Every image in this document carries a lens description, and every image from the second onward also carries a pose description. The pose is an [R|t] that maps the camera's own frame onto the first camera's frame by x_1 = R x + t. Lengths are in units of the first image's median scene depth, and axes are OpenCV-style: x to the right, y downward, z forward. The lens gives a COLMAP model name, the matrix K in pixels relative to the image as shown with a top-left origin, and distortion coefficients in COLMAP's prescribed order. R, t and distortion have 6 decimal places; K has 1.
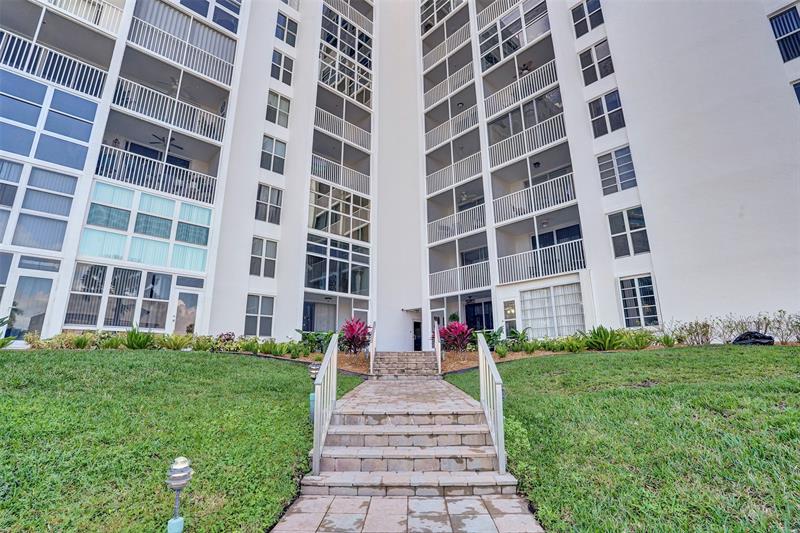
lens RADIAL K [[355.4, 0, 397.4], [0, 355.4, 263.0], [0, 0, 1]] dist [-0.000079, 0.000187]
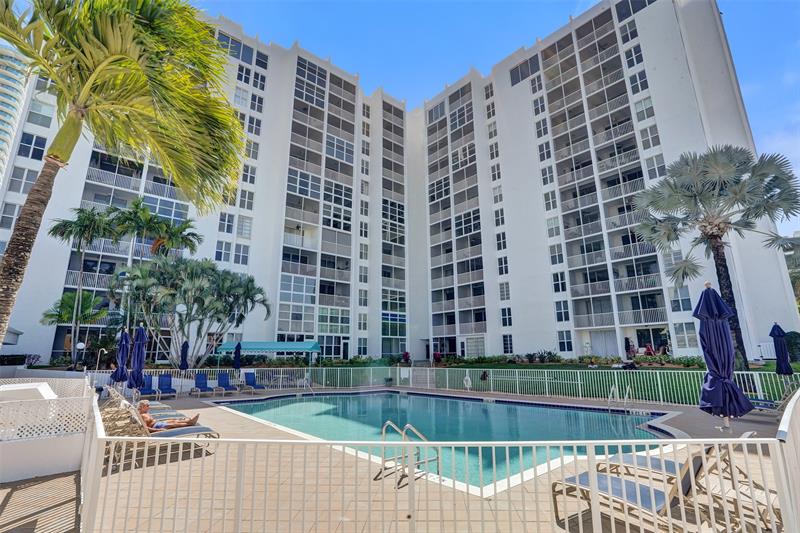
lens RADIAL K [[368.3, 0, 400.0], [0, 368.3, 269.4], [0, 0, 1]] dist [0.000678, 0.000334]
pose [[0.999374, -0.008440, -0.034355, -0.034241], [0.009942, 0.998992, 0.043785, -0.454584], [0.033950, -0.044099, 0.998450, -1.389214]]
